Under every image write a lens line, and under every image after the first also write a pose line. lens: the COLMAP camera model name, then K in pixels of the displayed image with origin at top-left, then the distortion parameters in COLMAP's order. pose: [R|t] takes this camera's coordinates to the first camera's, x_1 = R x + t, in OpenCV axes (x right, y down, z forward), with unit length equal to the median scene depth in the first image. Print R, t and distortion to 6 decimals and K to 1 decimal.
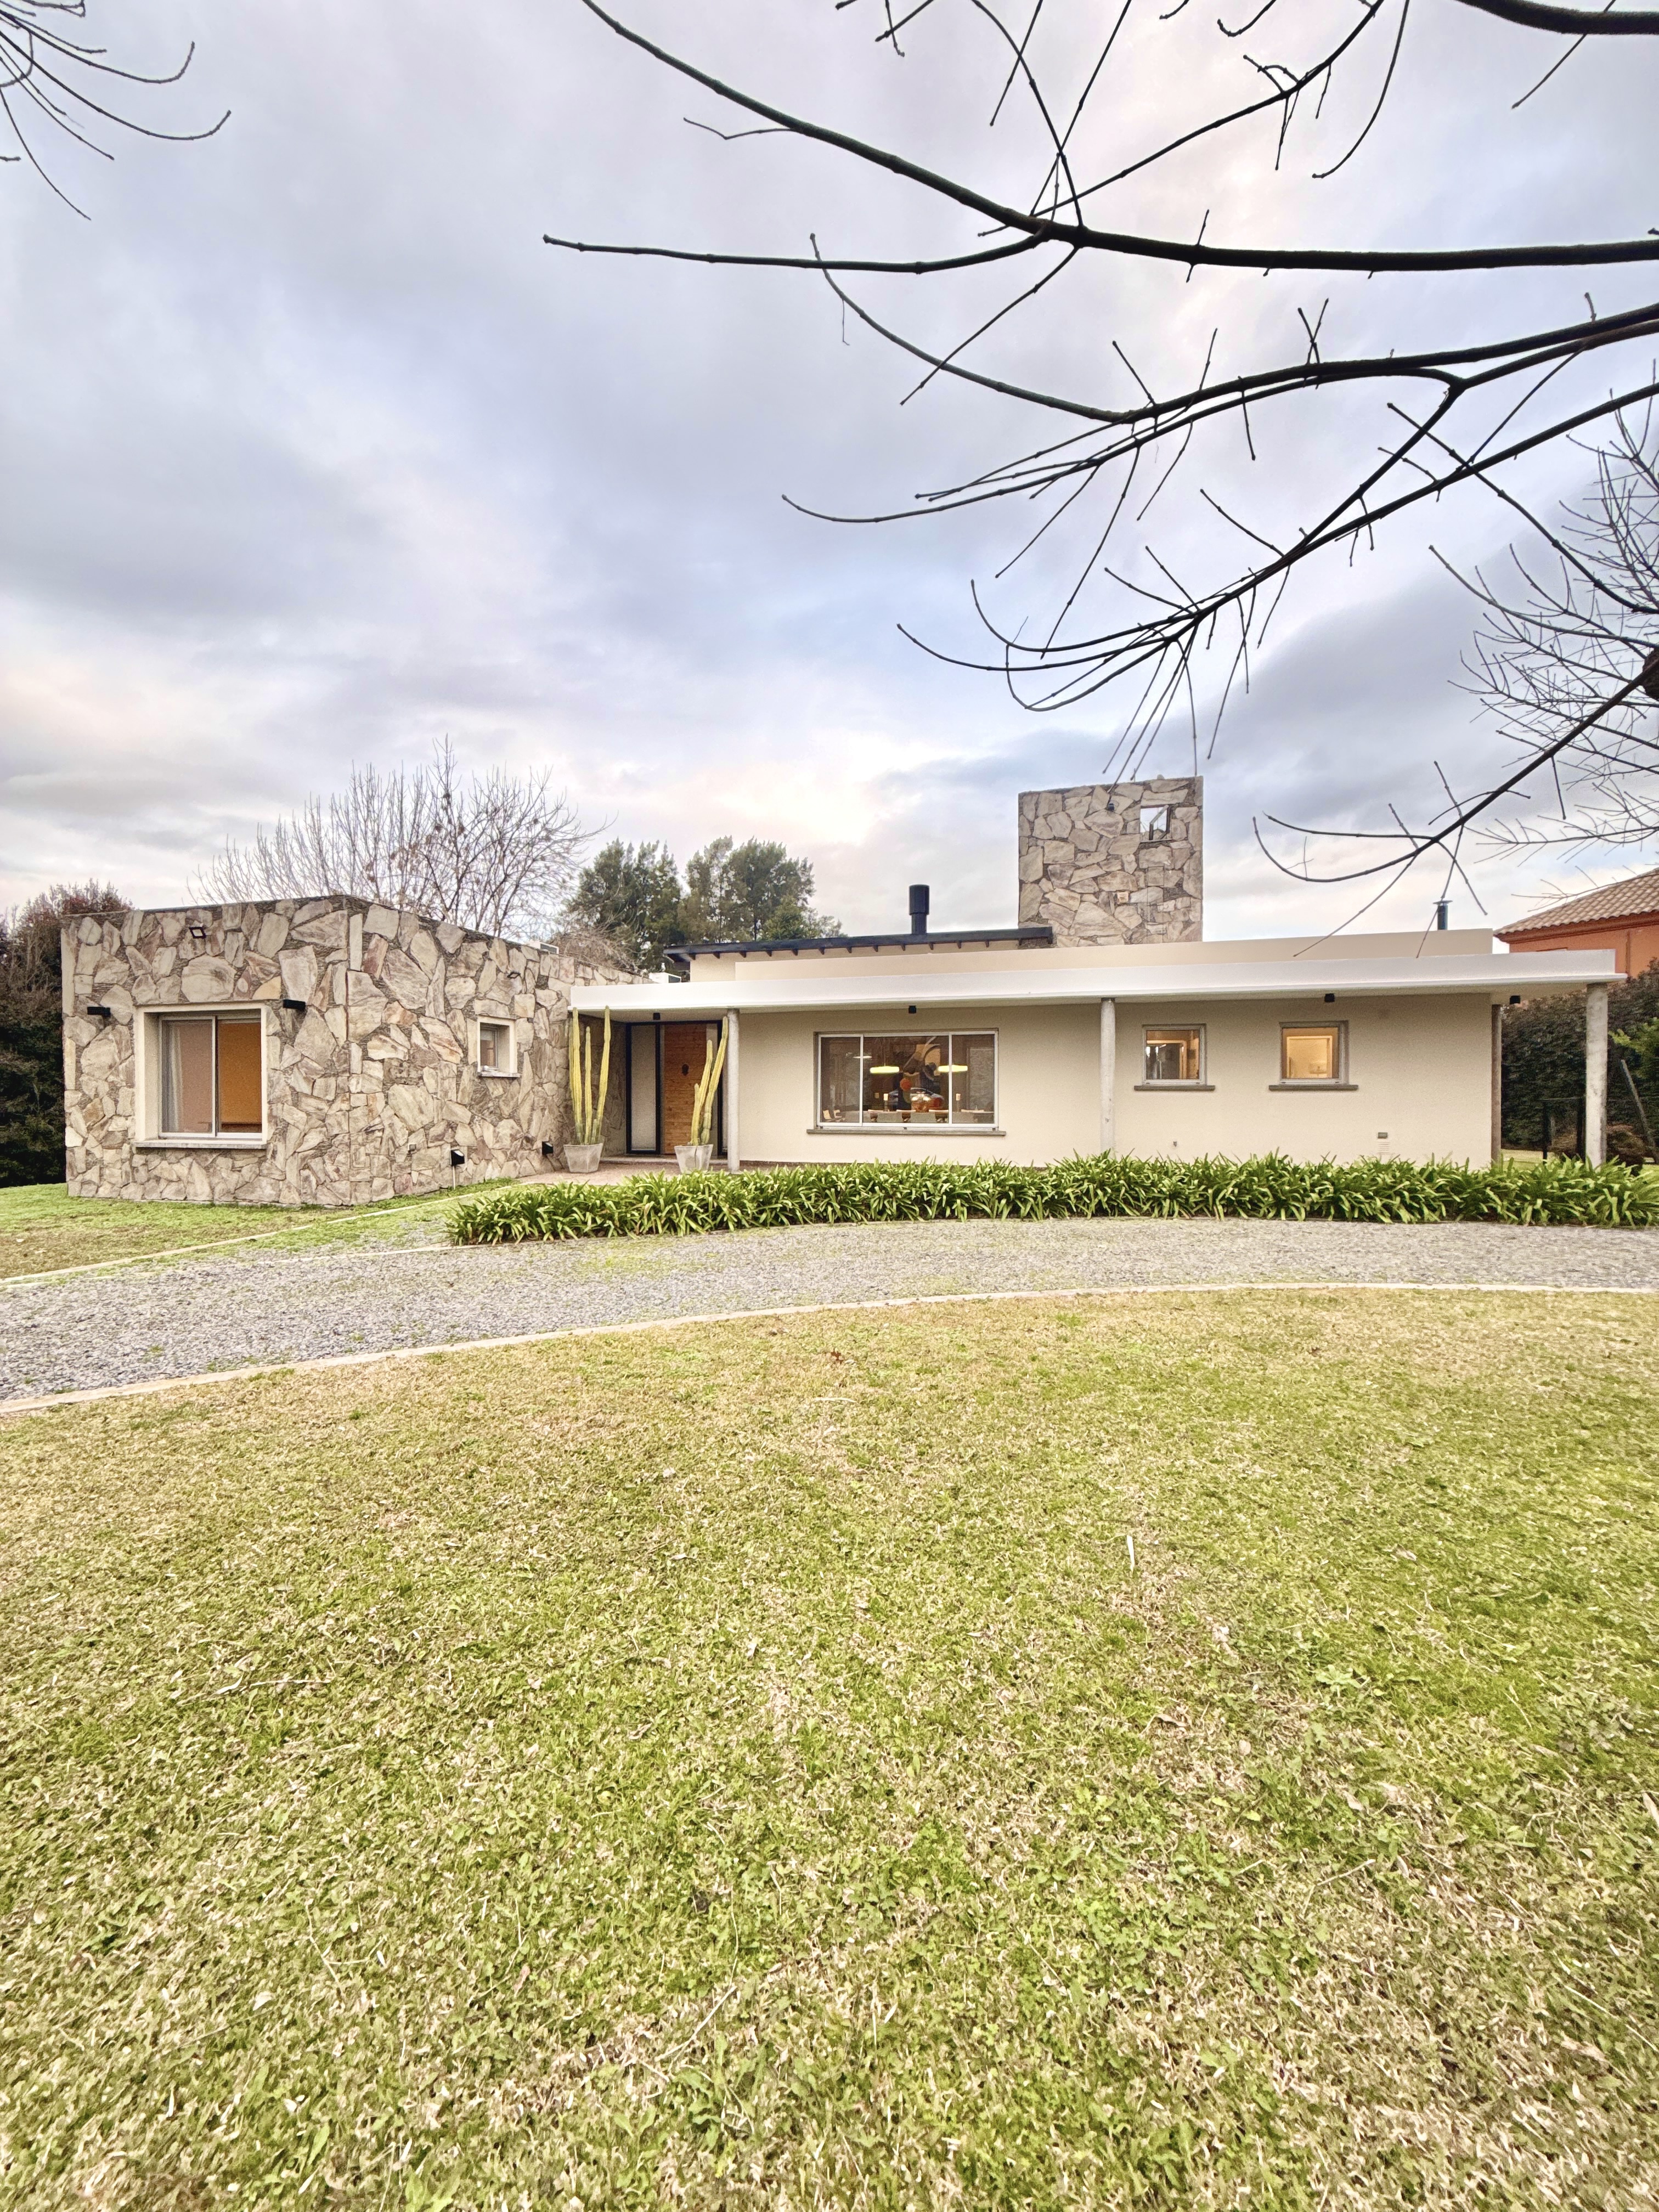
lens RADIAL K [[876.2, 0, 842.3], [0, 876.2, 1107.2], [0, 0, 1]] dist [0.000022, 0.000058]
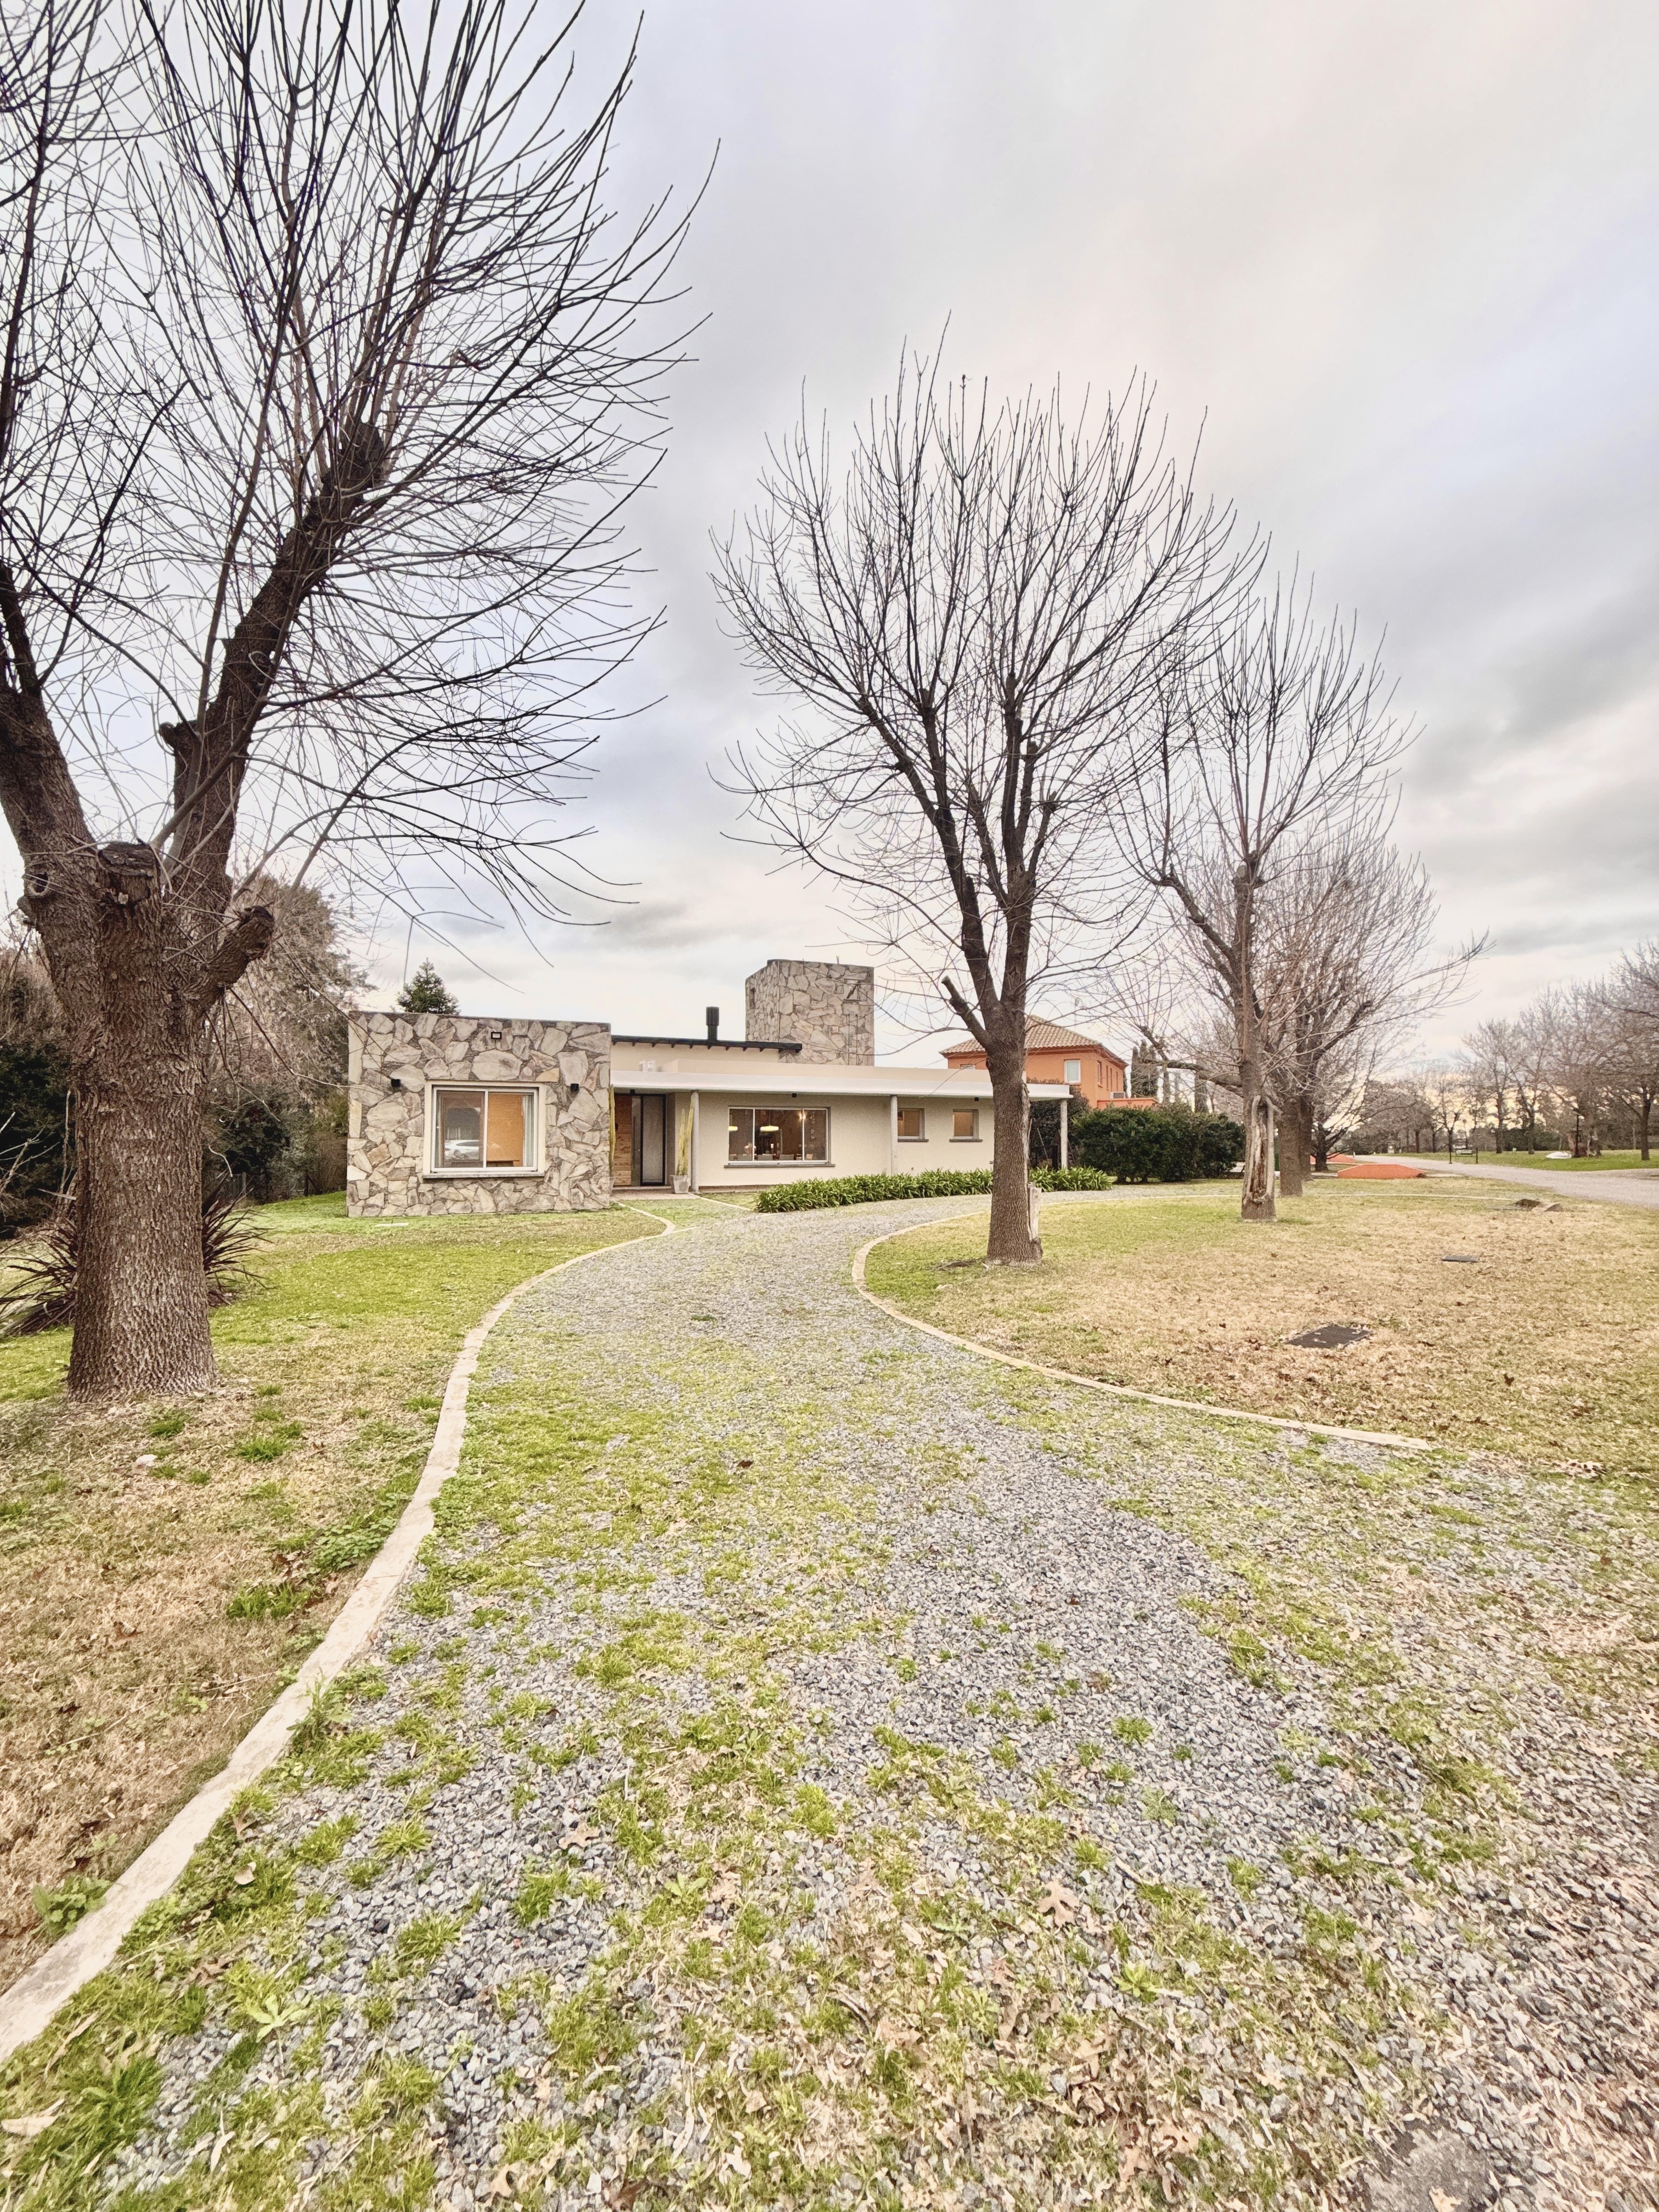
lens RADIAL K [[876.2, 0, 830.6], [0, 876.2, 1111.0], [0, 0, 1]] dist [0.000022, 0.000058]
pose [[0.788253, 0.024544, 0.614862, -1.146001], [0.012720, 0.998341, -0.056158, 0.023999], [-0.615220, 0.052088, 0.786633, -0.524005]]
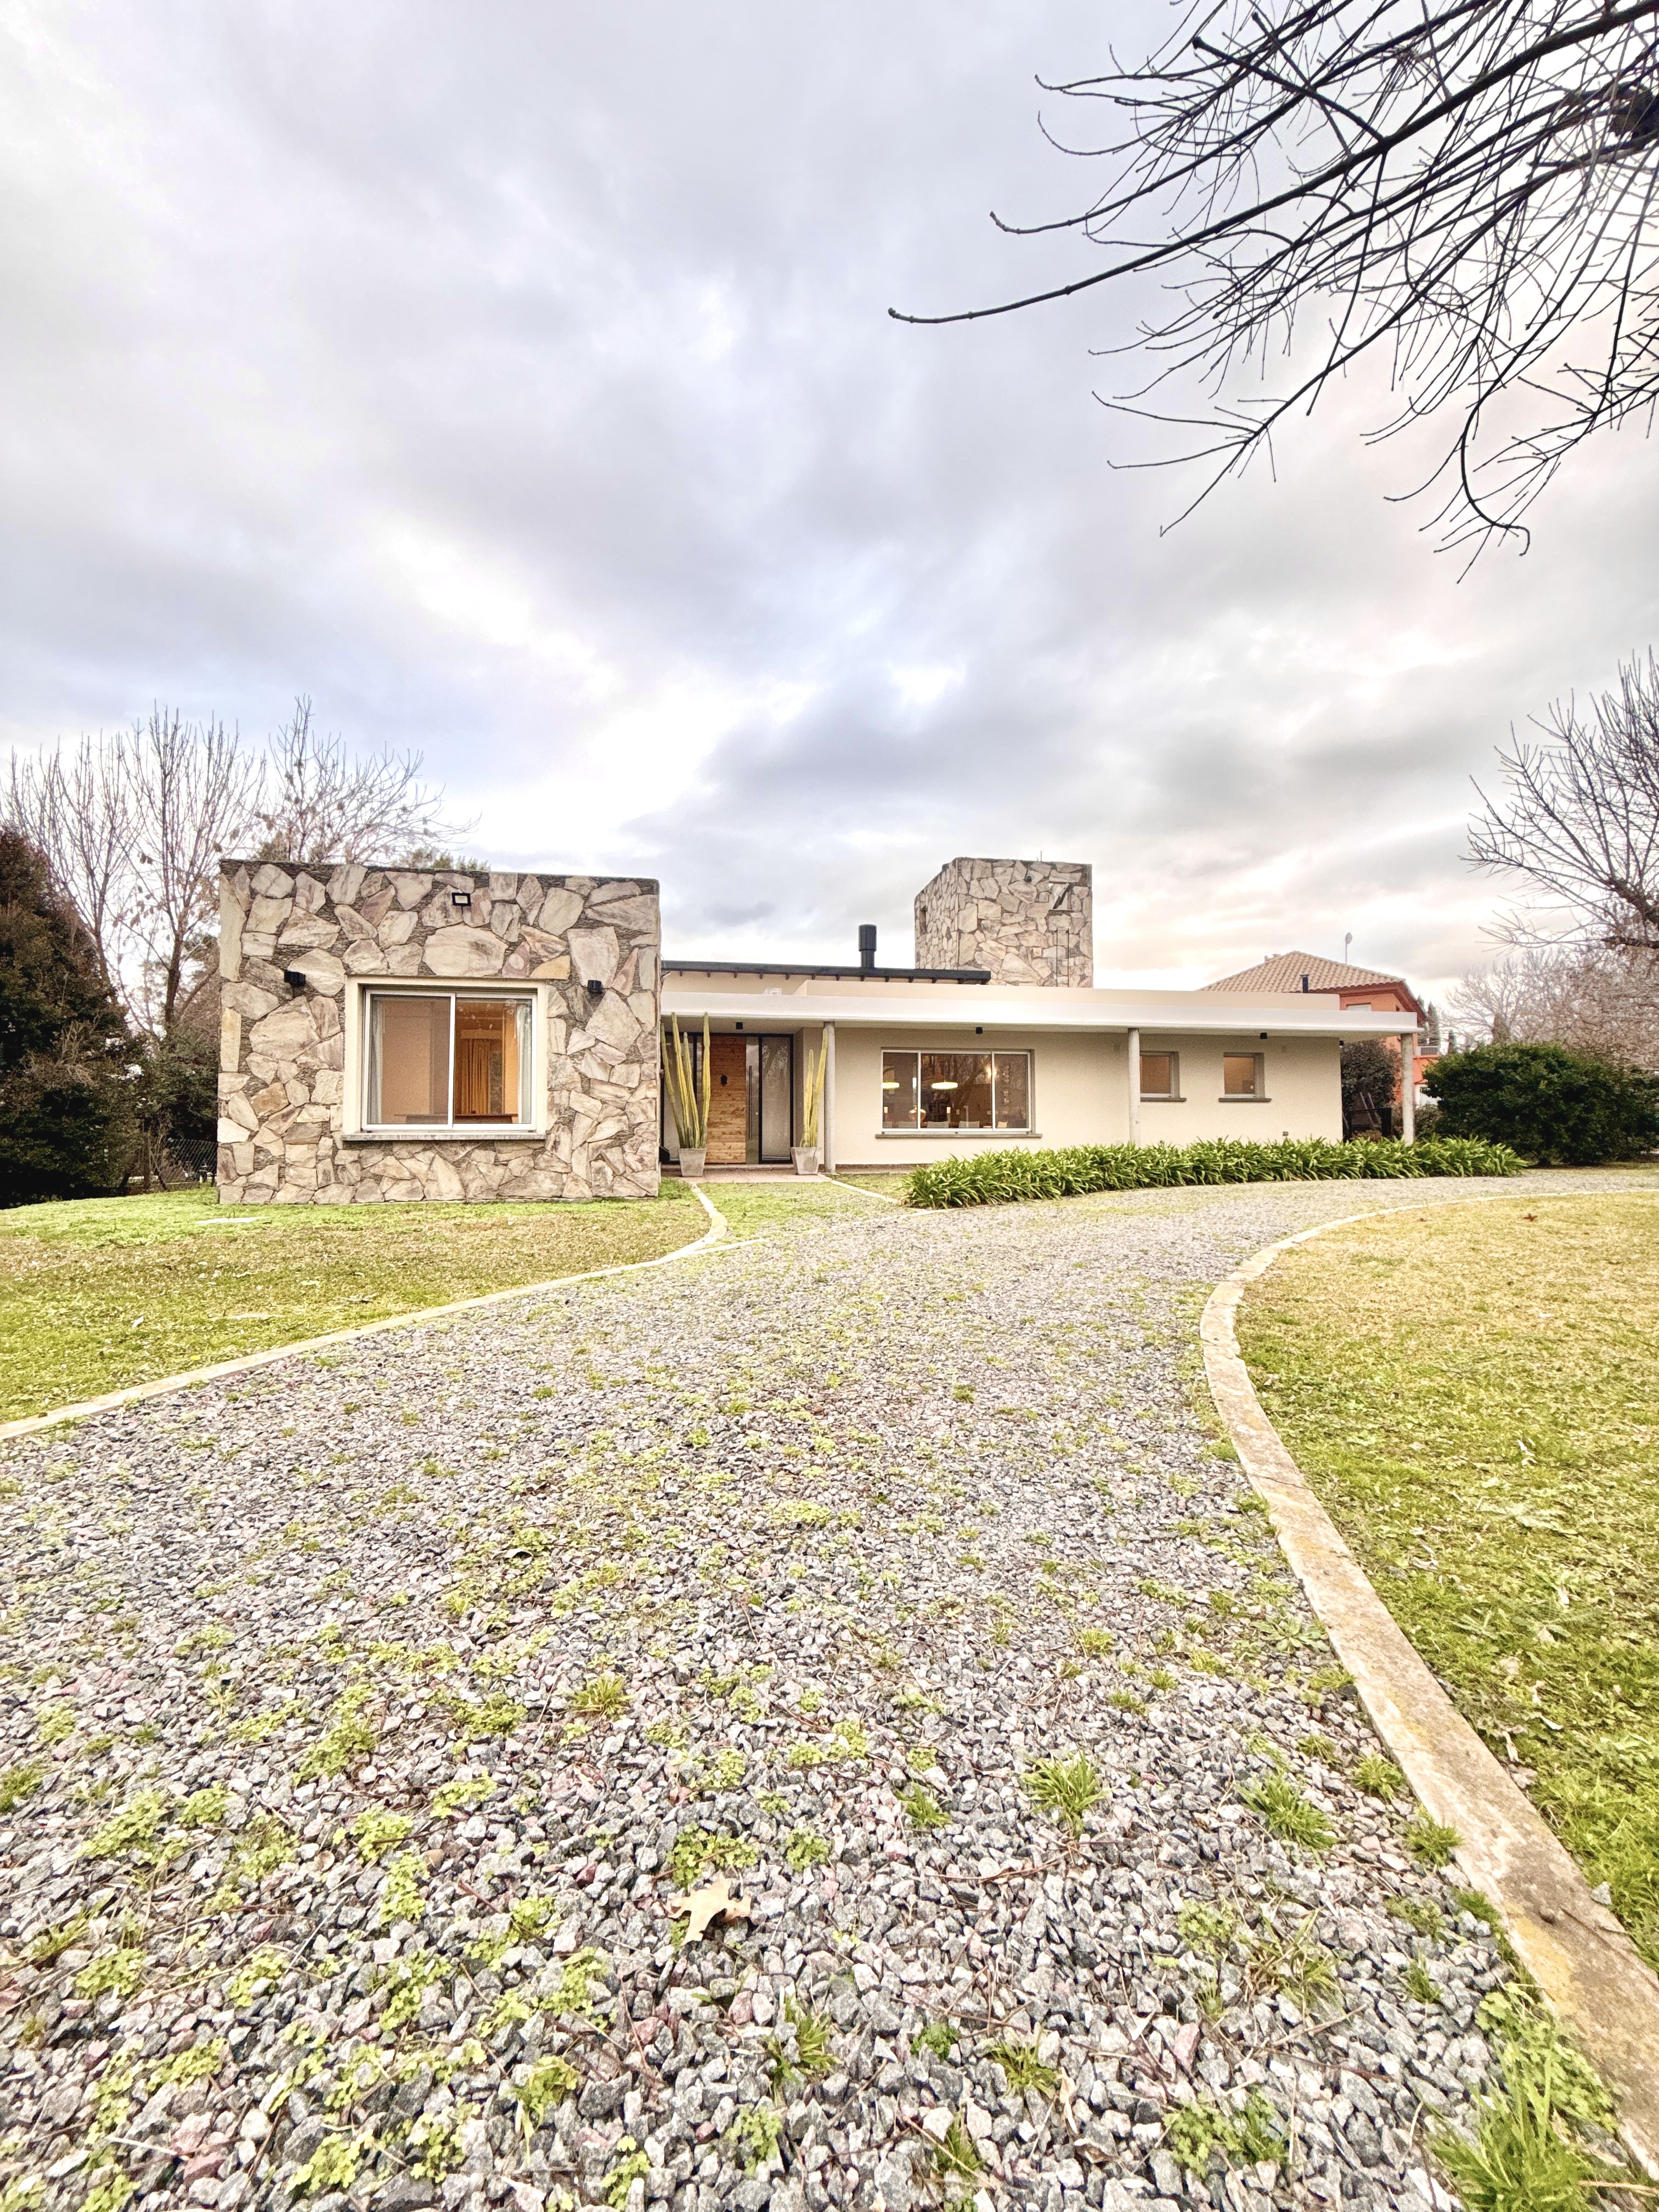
lens RADIAL K [[876.2, 0, 828.3], [0, 876.2, 1109.7], [0, 0, 1]] dist [0.000022, 0.000058]
pose [[0.902152, 0.011726, 0.431258, -0.738340], [0.009182, 0.998882, -0.046368, 0.057990], [-0.431320, 0.045791, 0.901036, 0.035754]]
